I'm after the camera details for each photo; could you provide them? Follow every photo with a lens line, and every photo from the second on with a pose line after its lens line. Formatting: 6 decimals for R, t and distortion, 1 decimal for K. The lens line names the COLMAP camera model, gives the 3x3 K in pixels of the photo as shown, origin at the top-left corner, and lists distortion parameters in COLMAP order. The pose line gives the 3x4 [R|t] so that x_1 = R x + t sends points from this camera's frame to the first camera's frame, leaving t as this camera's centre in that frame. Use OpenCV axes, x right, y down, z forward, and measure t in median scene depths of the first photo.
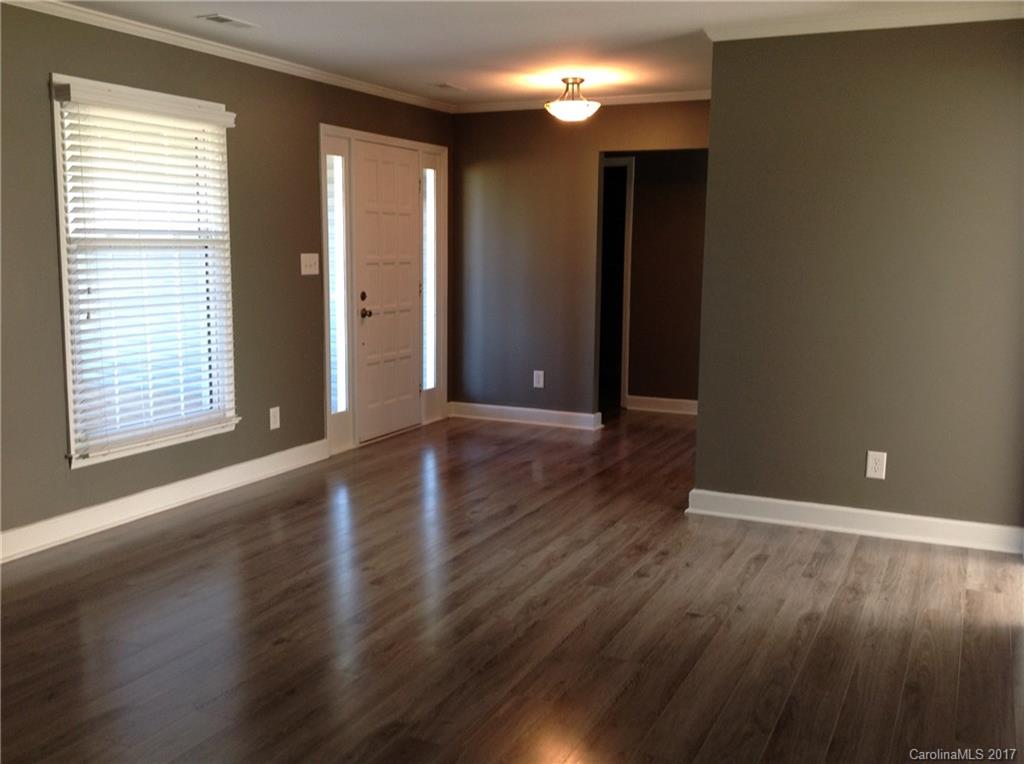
lens RADIAL K [[970.5, 0, 512.5], [0, 970.5, 377.8], [0, 0, 1]] dist [0.142285, -0.325455]
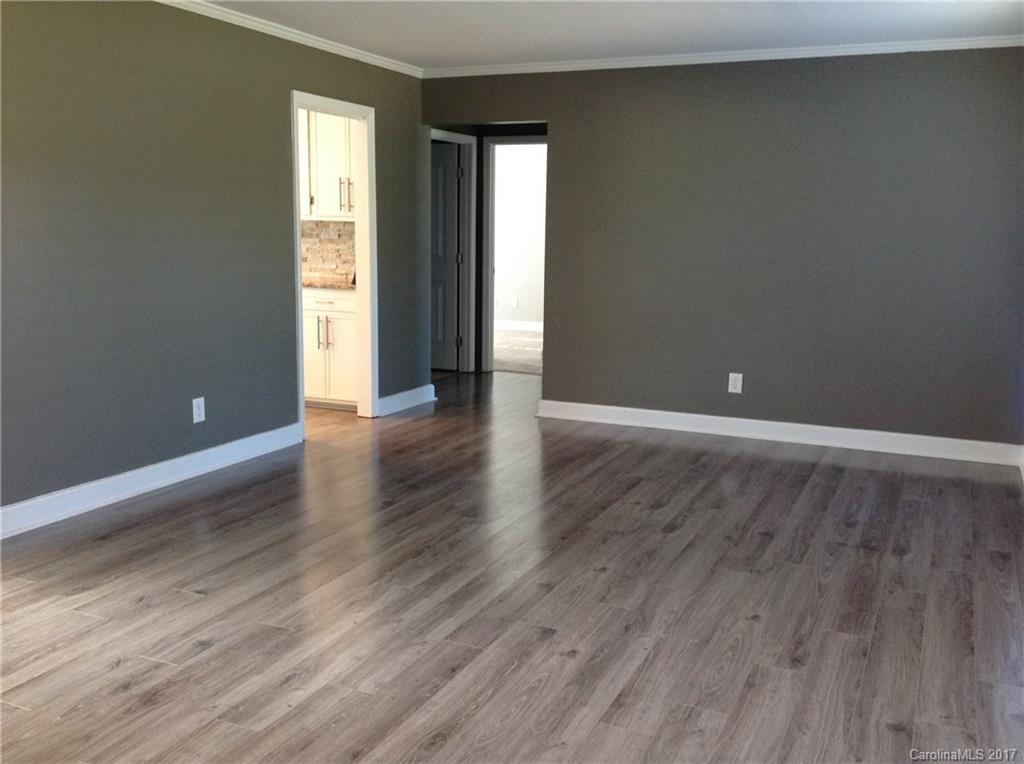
lens RADIAL K [[970.5, 0, 512.5], [0, 970.5, 377.8], [0, 0, 1]] dist [0.142285, -0.325455]
pose [[-0.999439, -0.022087, -0.025160, -0.083464], [-0.028427, 0.956829, 0.289257, -0.224701], [0.017685, 0.289810, -0.956921, 1.695975]]
